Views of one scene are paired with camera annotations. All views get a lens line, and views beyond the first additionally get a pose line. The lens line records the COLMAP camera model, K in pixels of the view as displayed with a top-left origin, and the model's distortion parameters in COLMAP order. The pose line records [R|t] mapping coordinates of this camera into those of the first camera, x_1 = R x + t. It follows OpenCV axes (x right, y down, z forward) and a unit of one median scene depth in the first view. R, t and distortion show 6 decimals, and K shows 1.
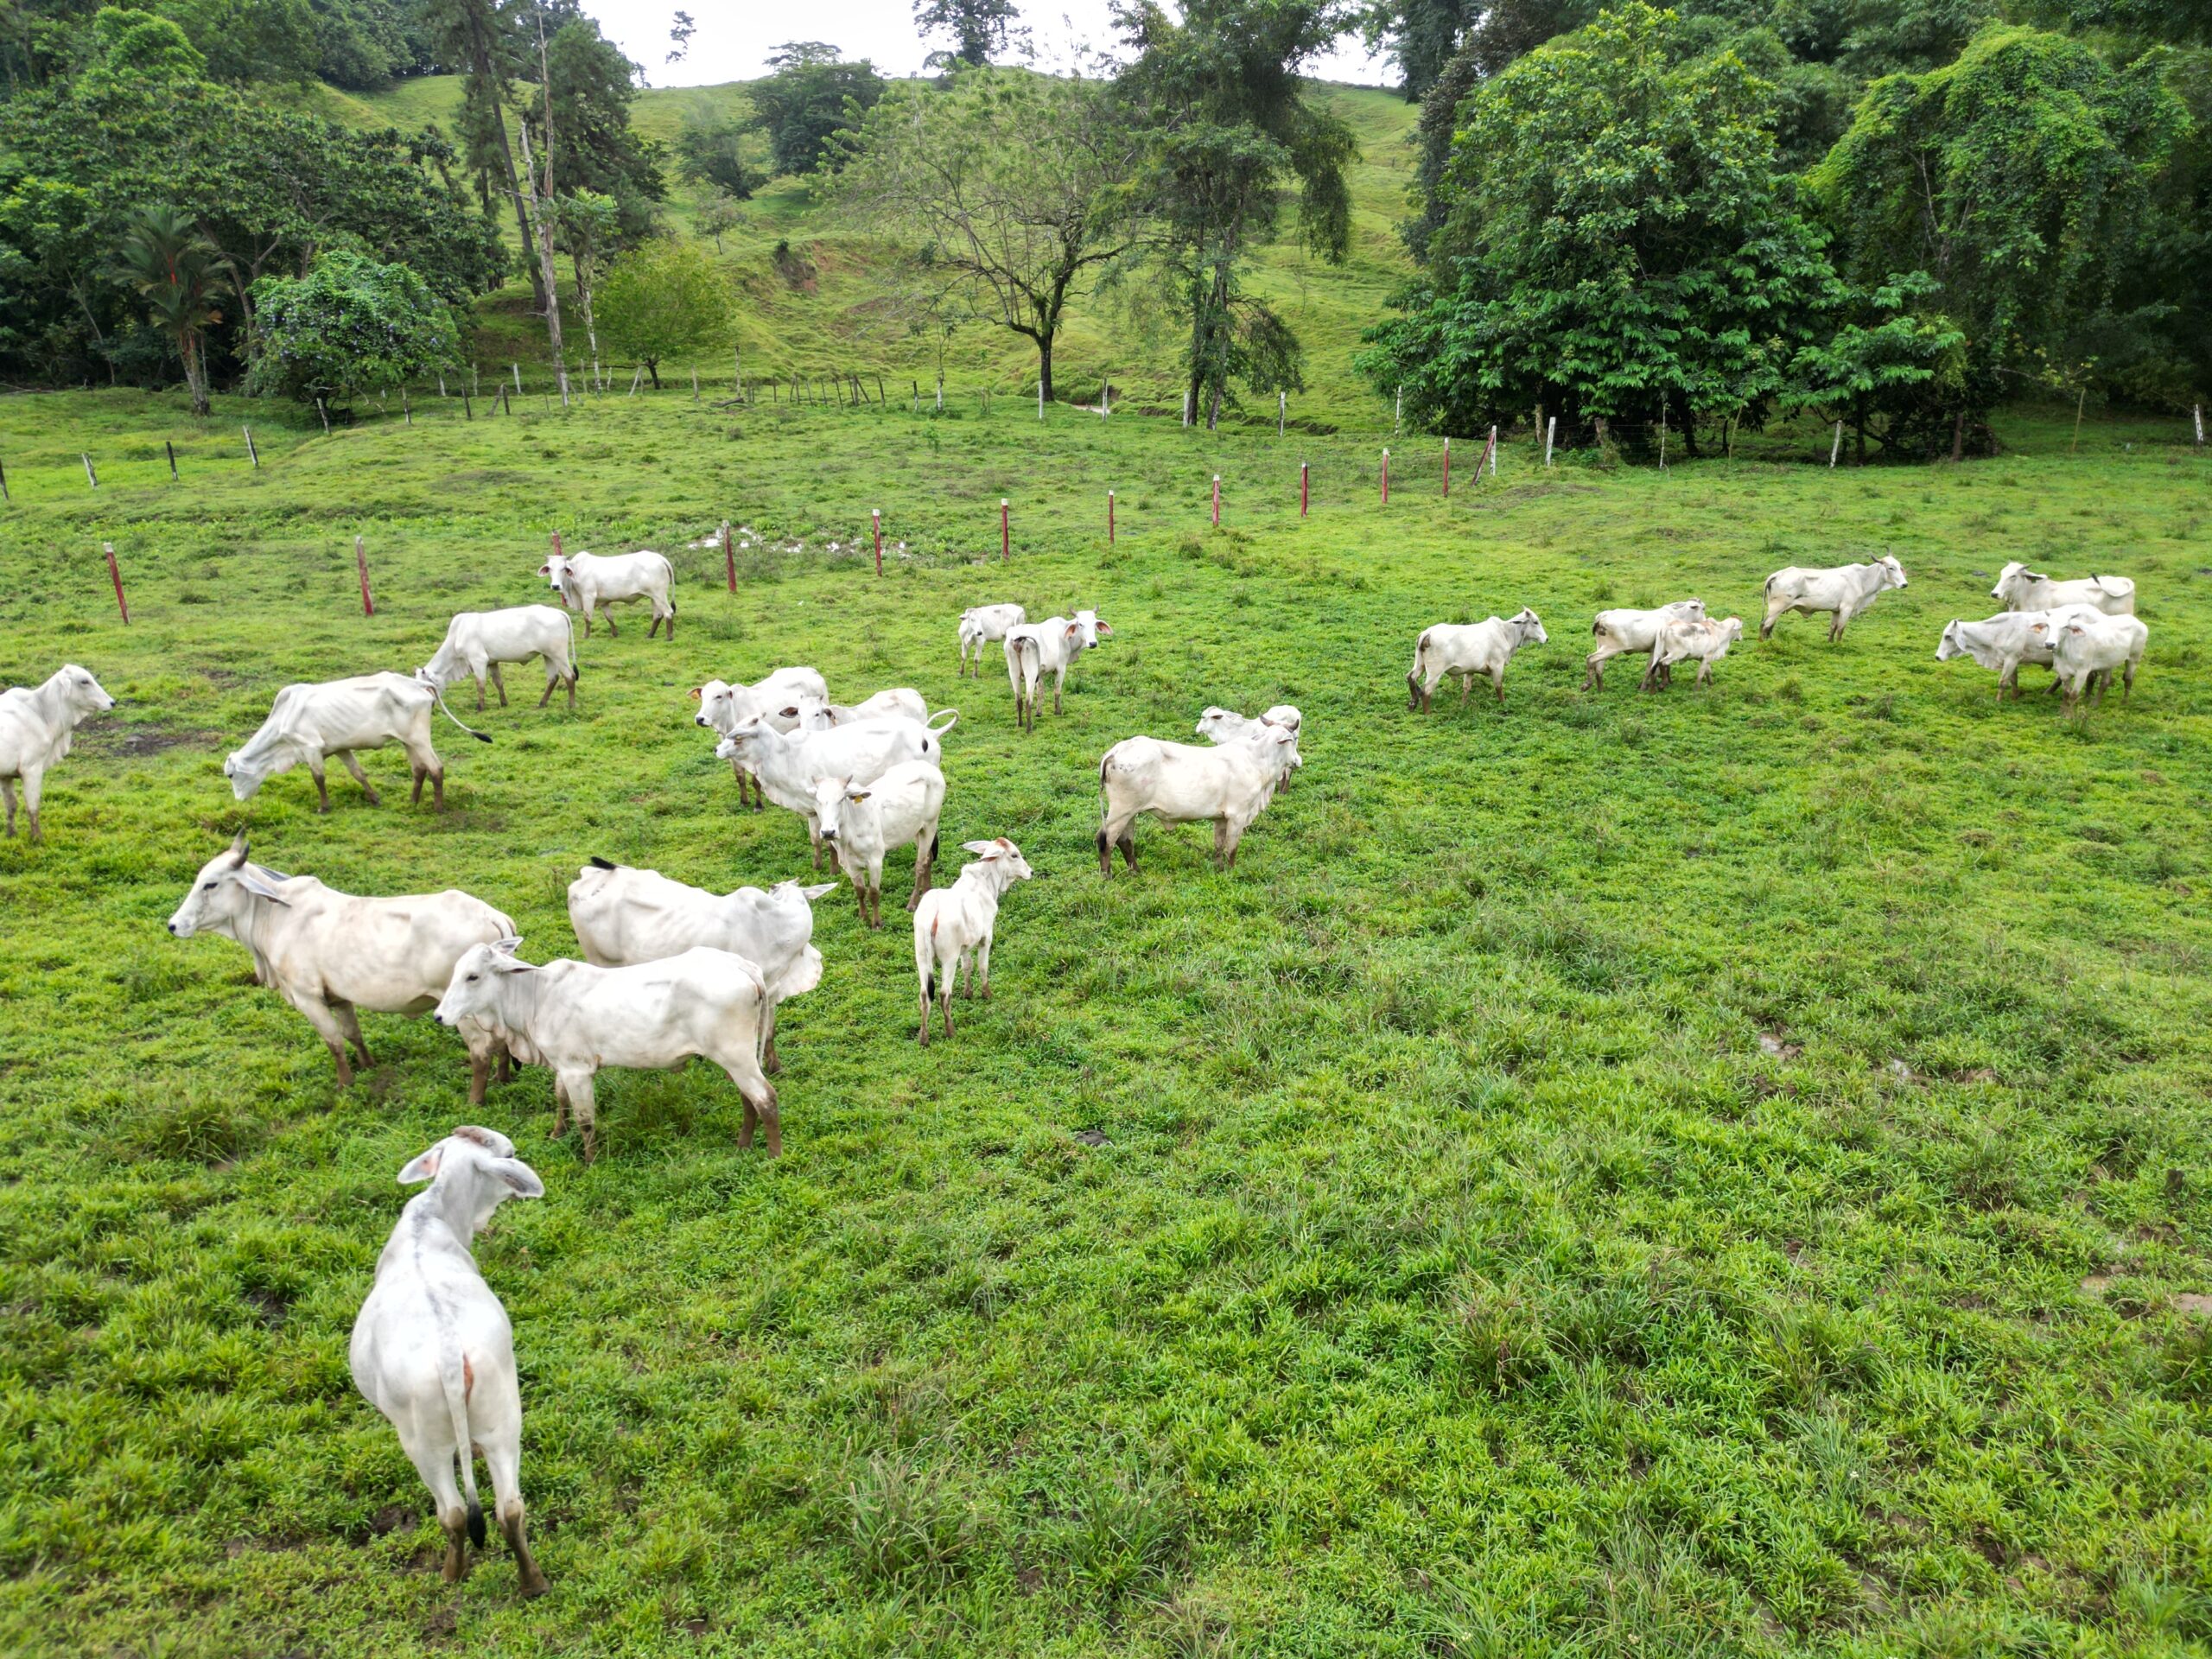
lens RADIAL K [[1538.2, 0, 1110.6], [0, 1538.2, 828.9], [0, 0, 1]] dist [0.074733, -0.064695]
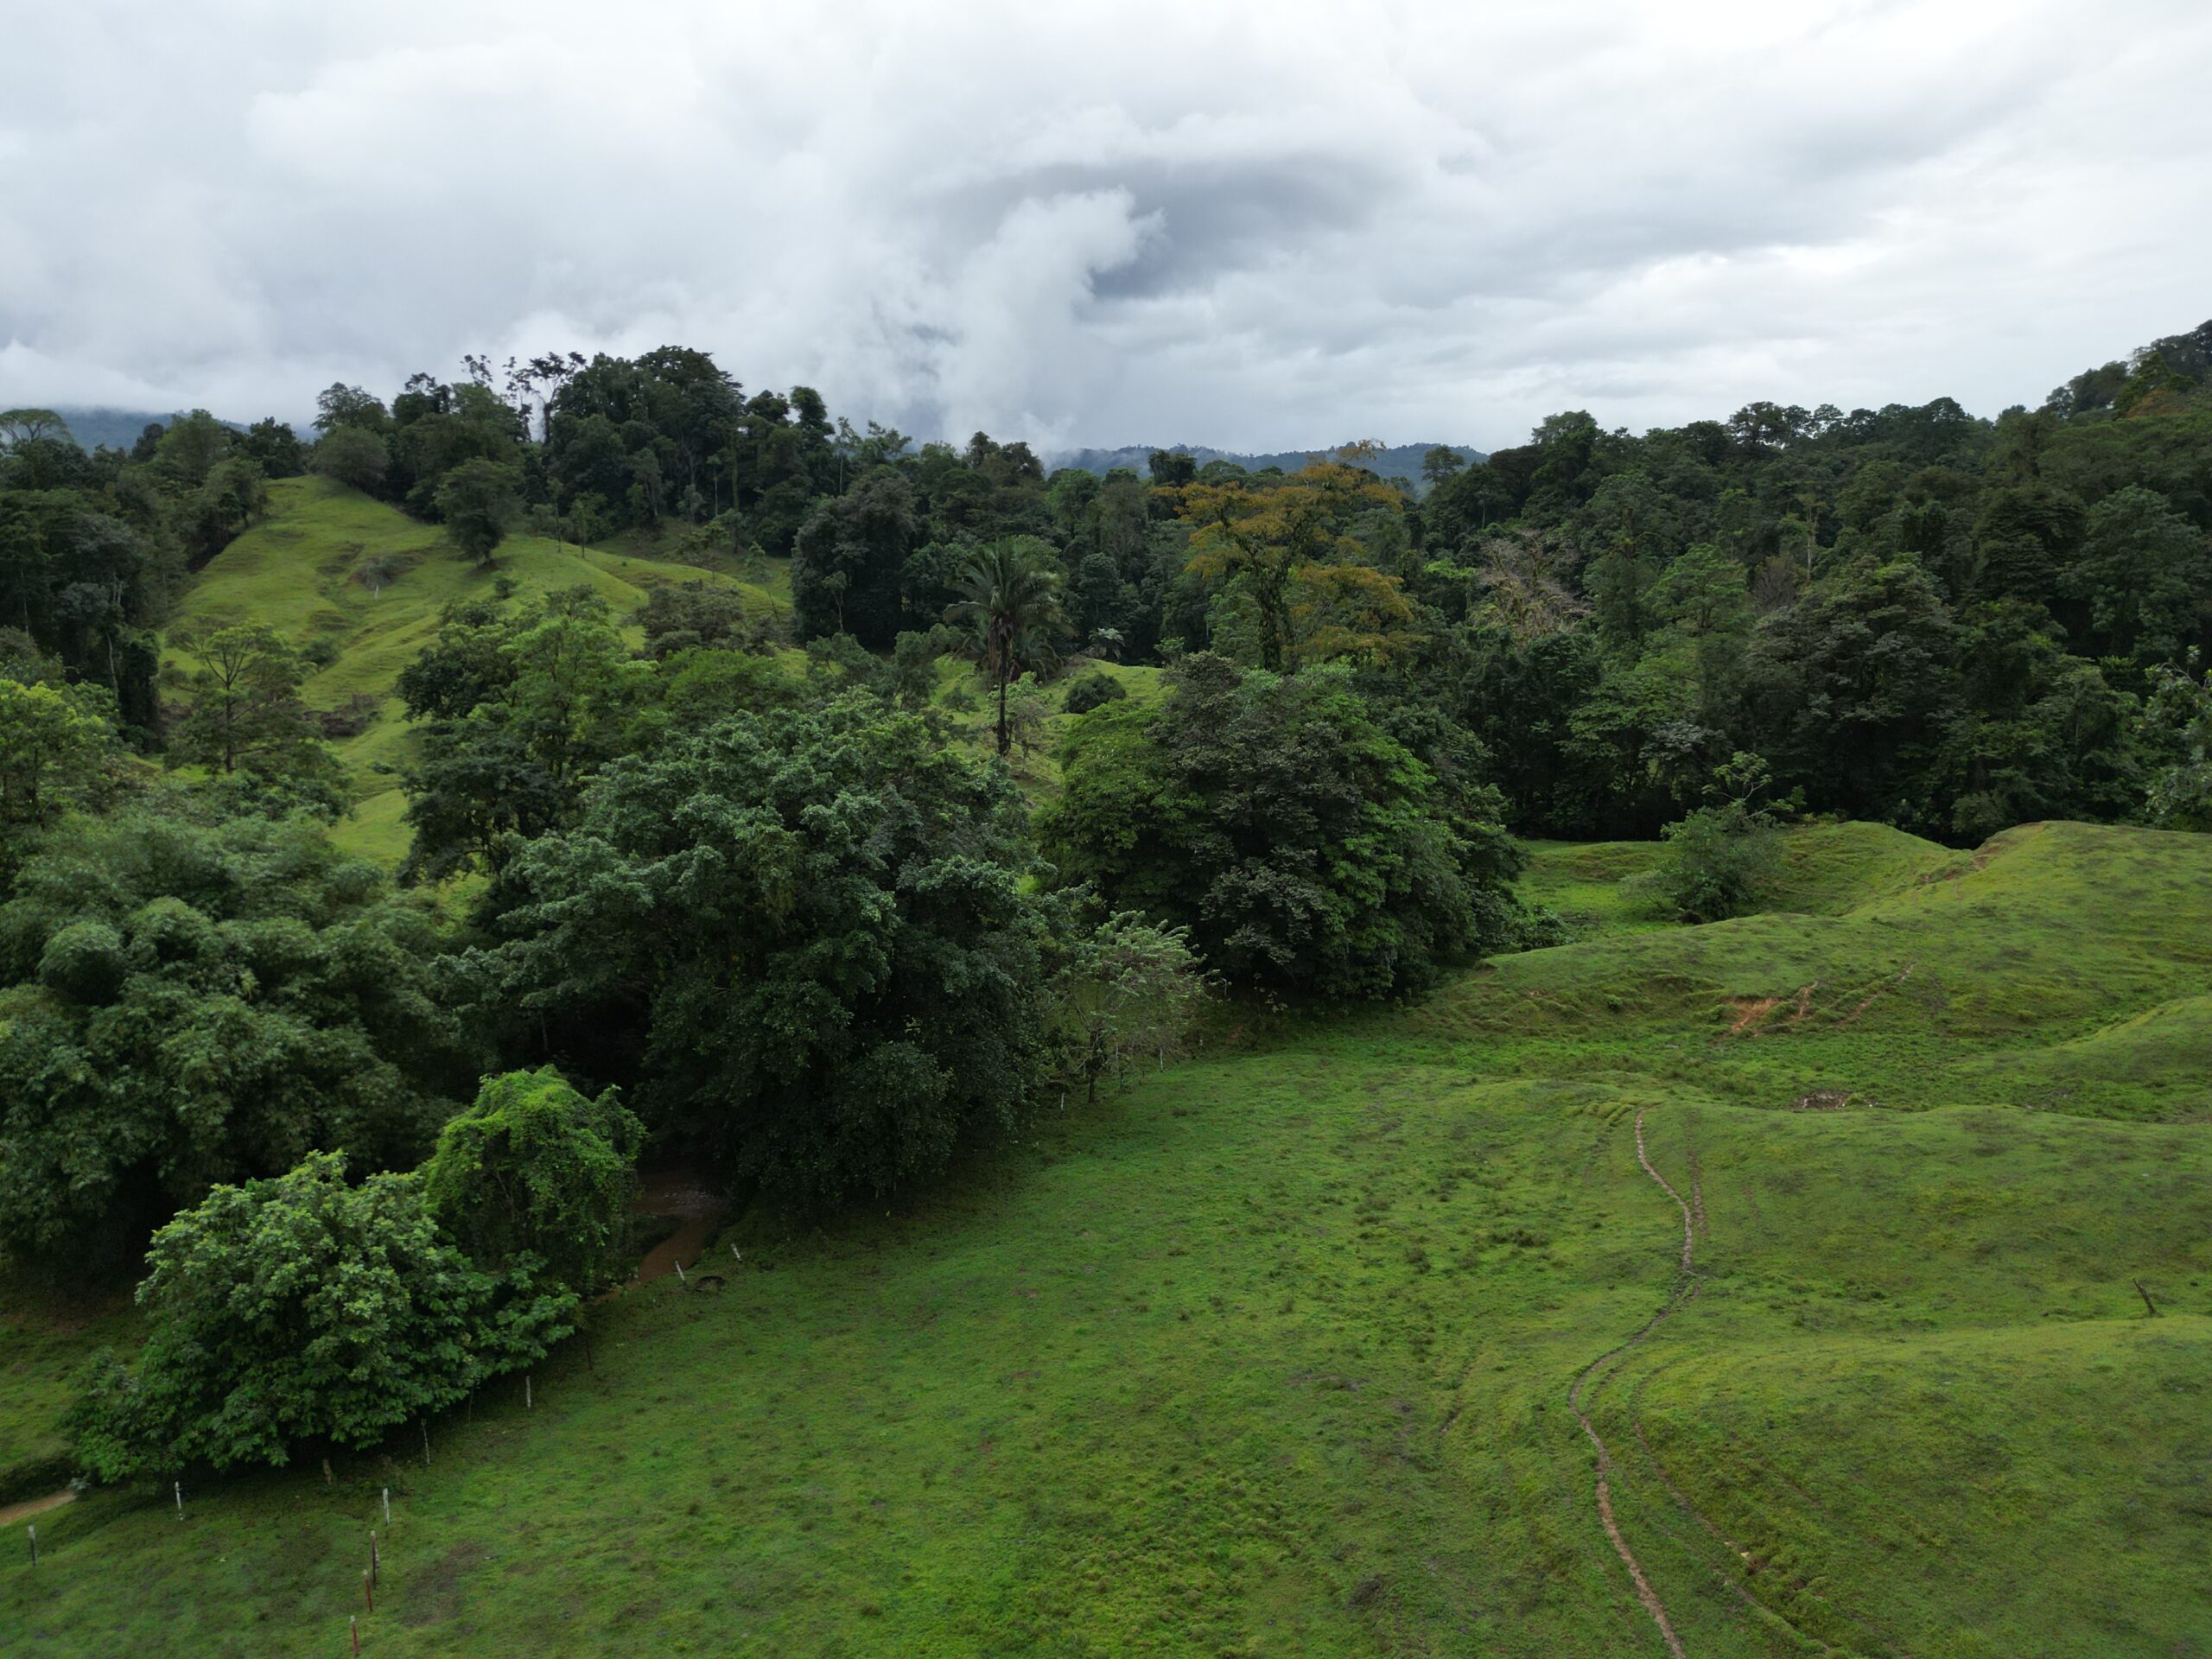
lens RADIAL K [[1625.6, 0, 1106.0], [0, 1625.6, 829.5], [0, 0, 1]] dist [0.080761, -0.076982]
pose [[0.423056, -0.151705, 0.893314, -0.429164], [0.317553, 0.948181, 0.010636, -0.431102], [-0.848636, 0.279175, 0.449308, -0.197436]]
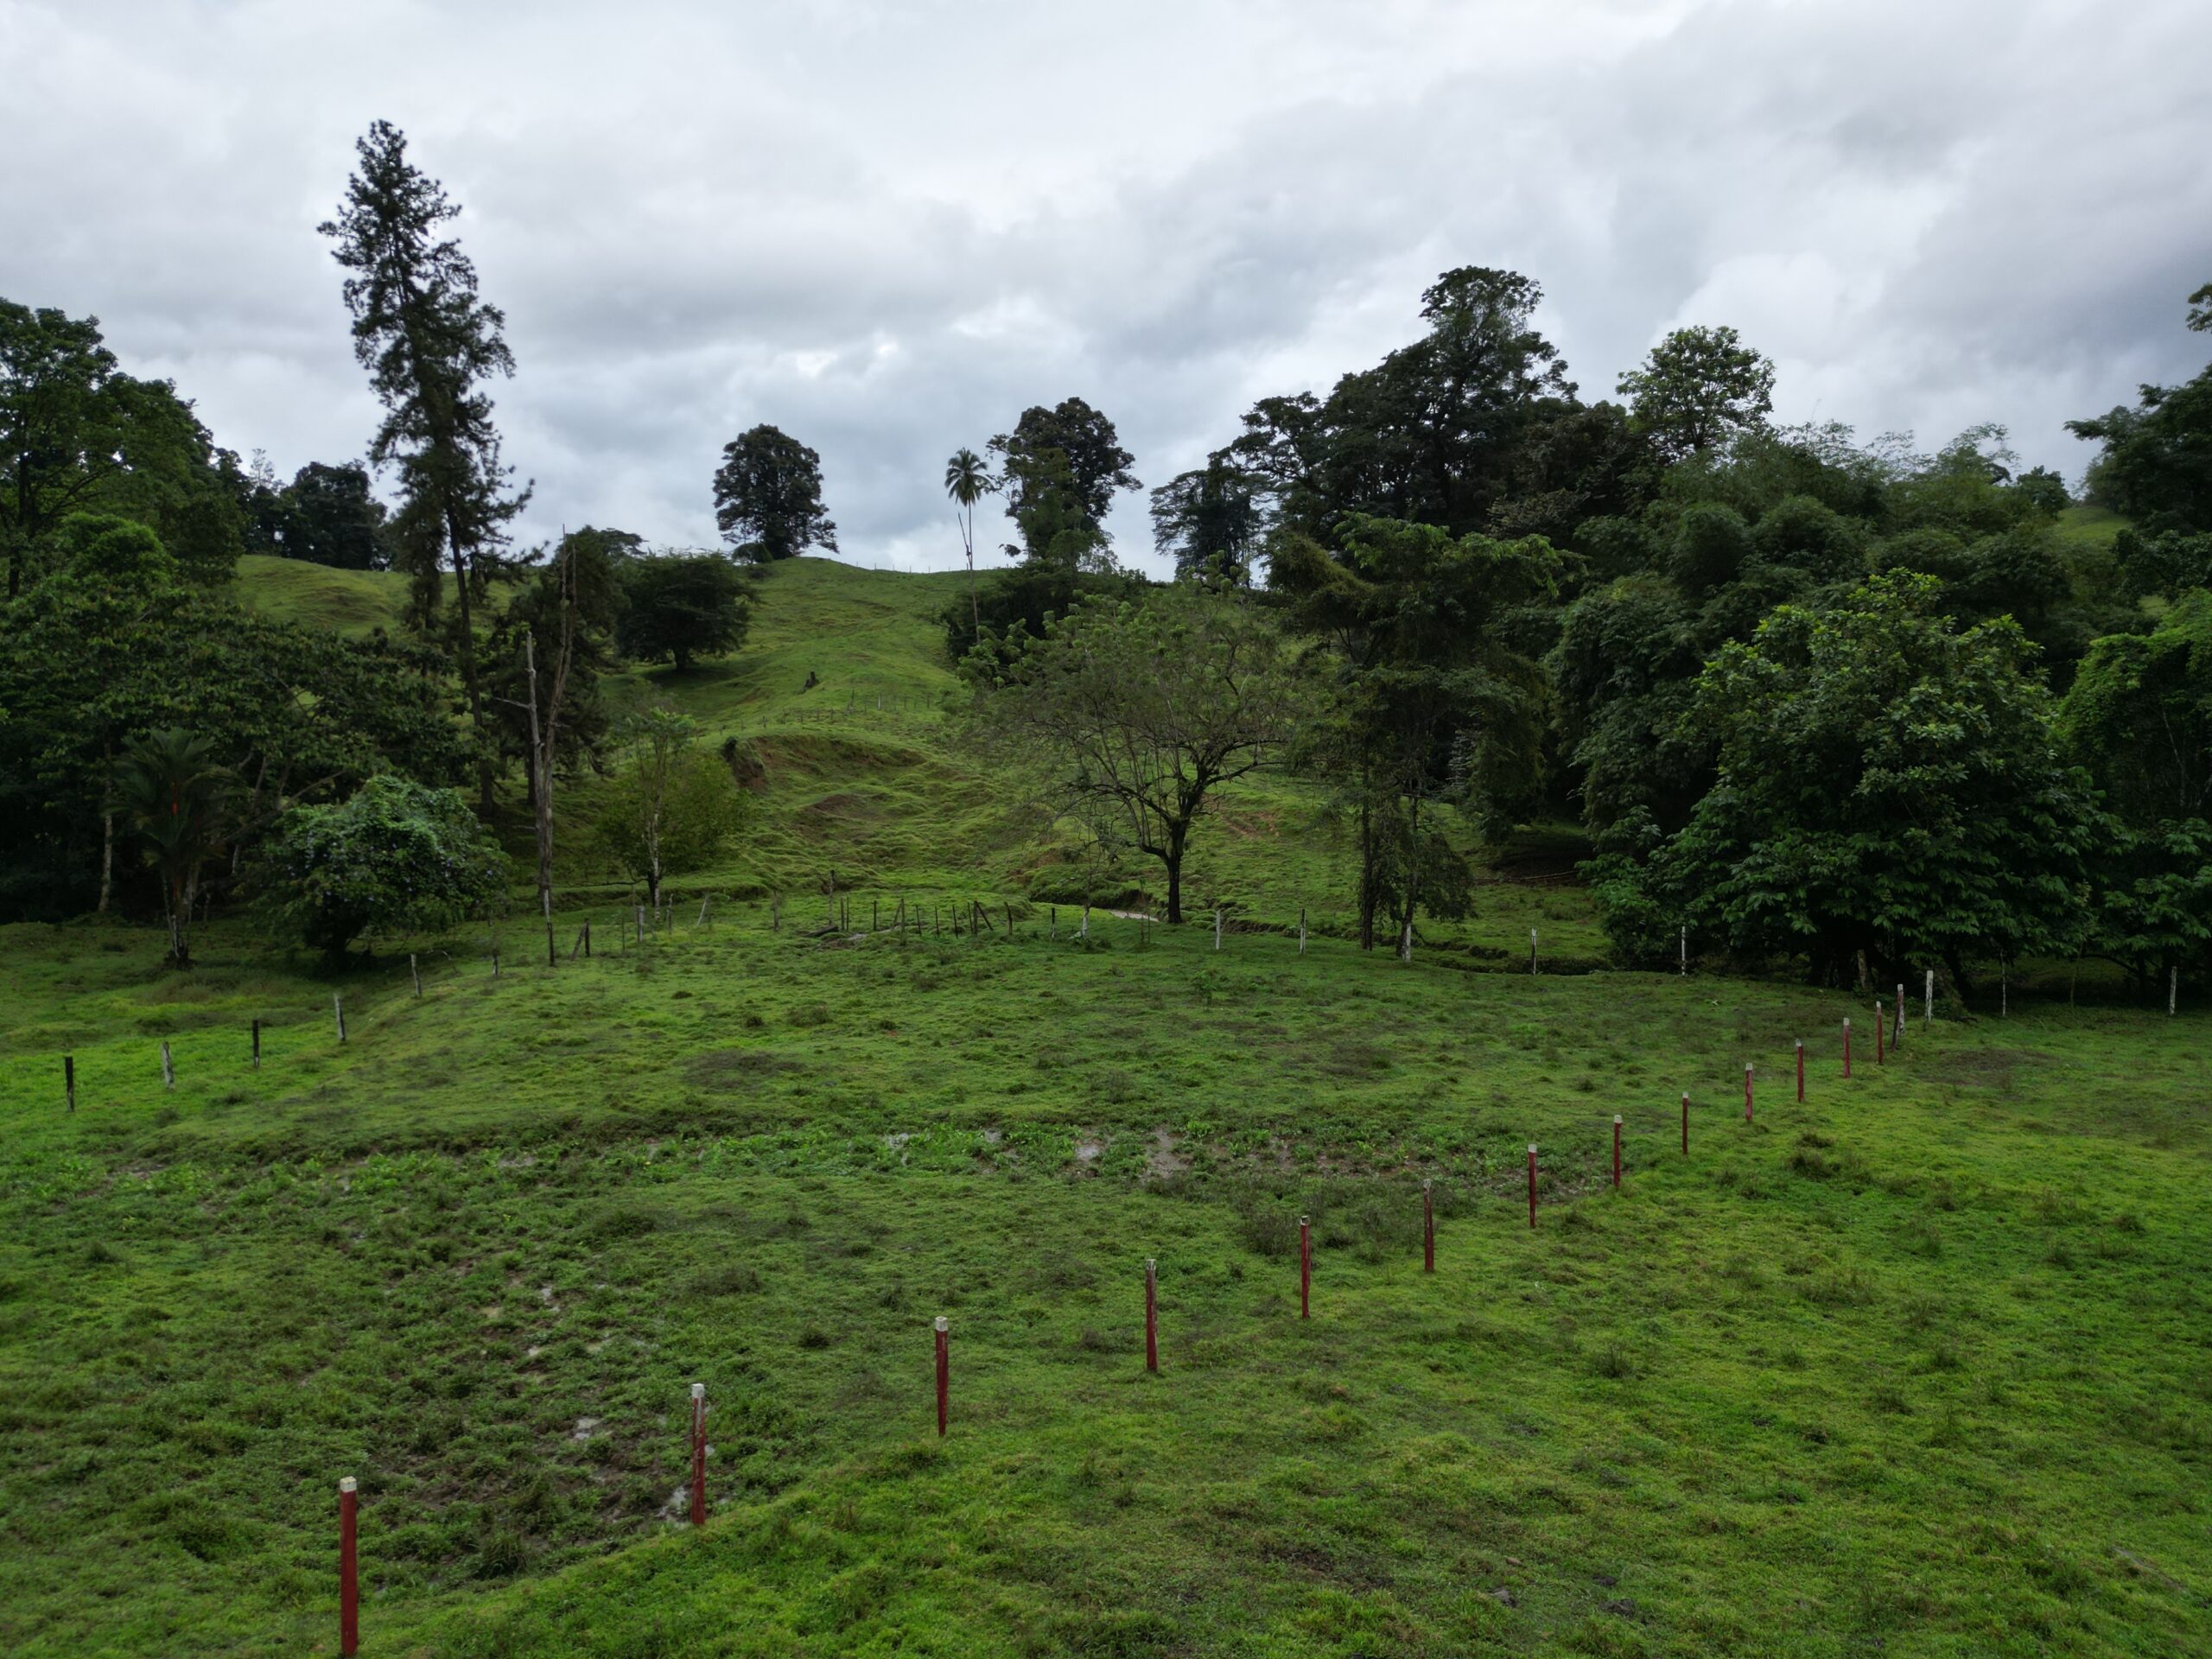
lens RADIAL K [[1625.6, 0, 1106.0], [0, 1625.6, 829.5], [0, 0, 1]] dist [0.080761, -0.076982]
pose [[0.986708, -0.004938, 0.162425, -0.254640], [0.050741, 0.958924, -0.279088, -0.067528], [-0.154375, 0.283621, 0.946429, 0.083562]]
